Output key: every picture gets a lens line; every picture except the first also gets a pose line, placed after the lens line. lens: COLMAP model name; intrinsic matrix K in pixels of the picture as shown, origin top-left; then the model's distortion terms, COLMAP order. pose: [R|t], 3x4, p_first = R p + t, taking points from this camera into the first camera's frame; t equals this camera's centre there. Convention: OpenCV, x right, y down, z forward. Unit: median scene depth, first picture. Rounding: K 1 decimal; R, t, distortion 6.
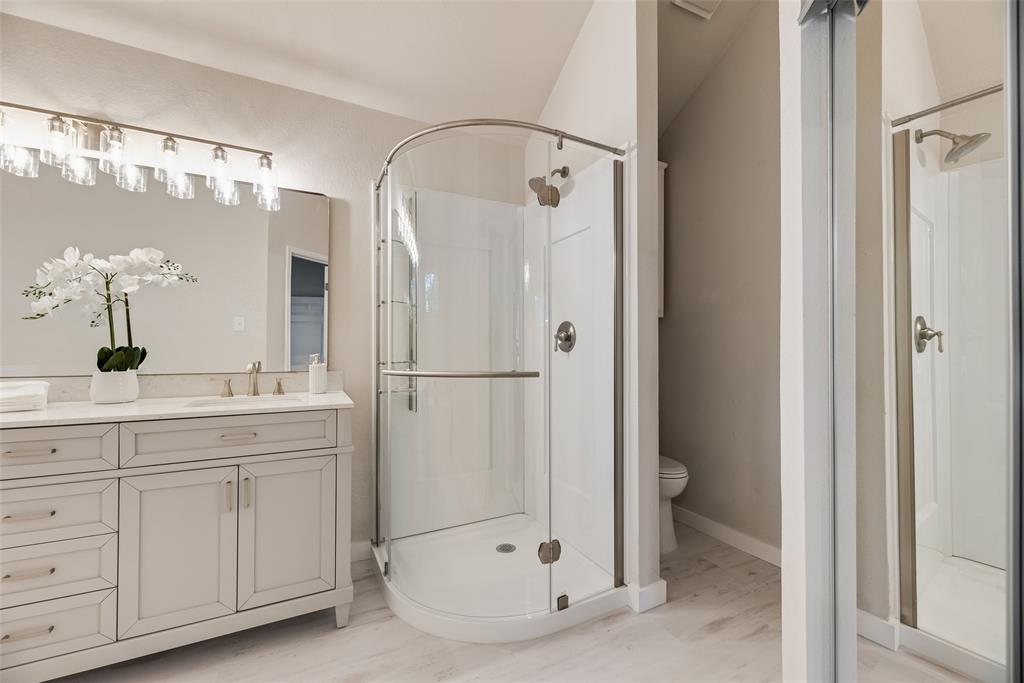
lens RADIAL K [[412.3, 0, 510.2], [0, 412.3, 344.9], [0, 0, 1]] dist [0.001722, -0.000687]
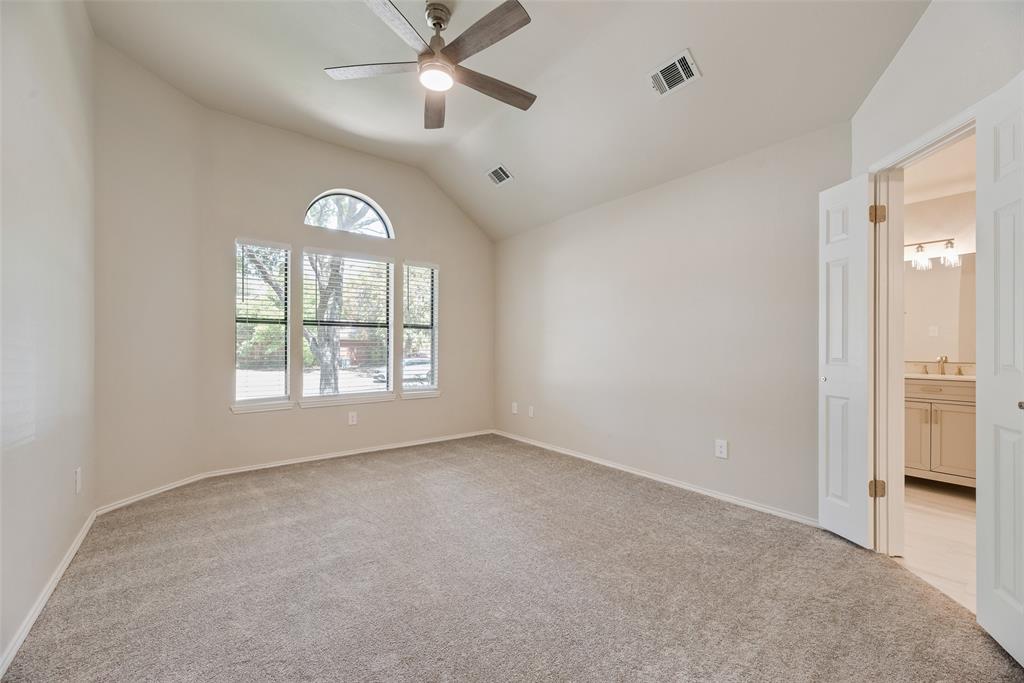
lens RADIAL K [[412.3, 0, 512.4], [0, 412.3, 350.5], [0, 0, 1]] dist [0.001722, -0.000687]
pose [[0.188253, 0.005180, -0.982107, 0.919132], [0.008480, 0.999940, 0.006900, -0.015103], [0.982084, -0.009627, 0.188198, -1.364308]]
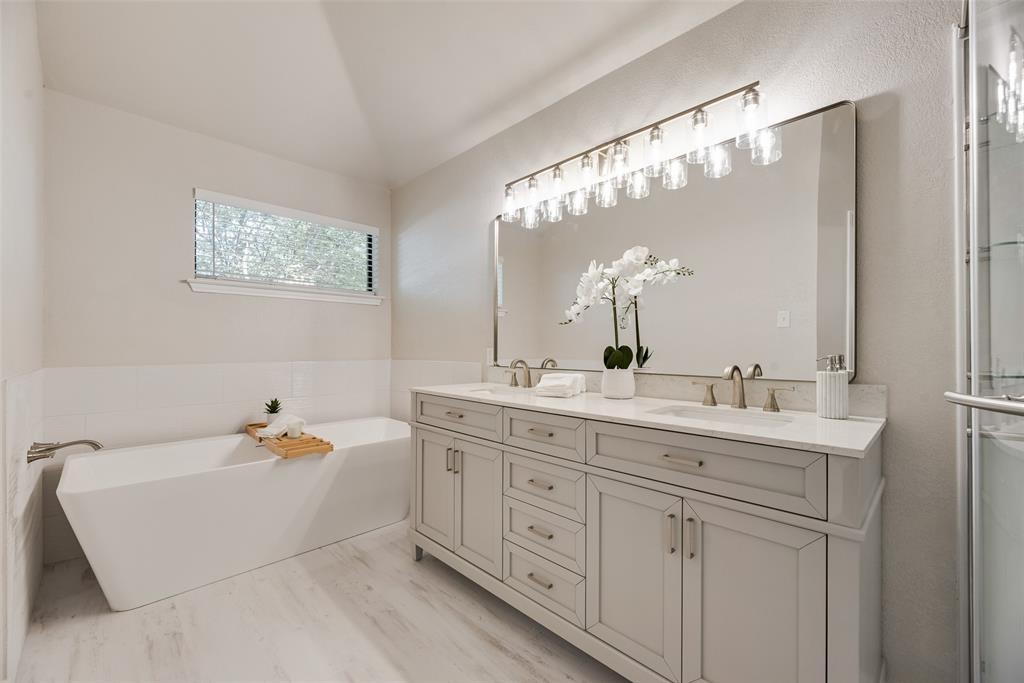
lens RADIAL K [[412.3, 0, 517.2], [0, 412.3, 348.4], [0, 0, 1]] dist [0.001722, -0.000687]
pose [[0.315565, 0.000548, -0.948904, -0.019049], [0.009003, 0.999953, 0.003572, 0.004693], [0.948861, -0.009670, 0.315545, 0.404465]]
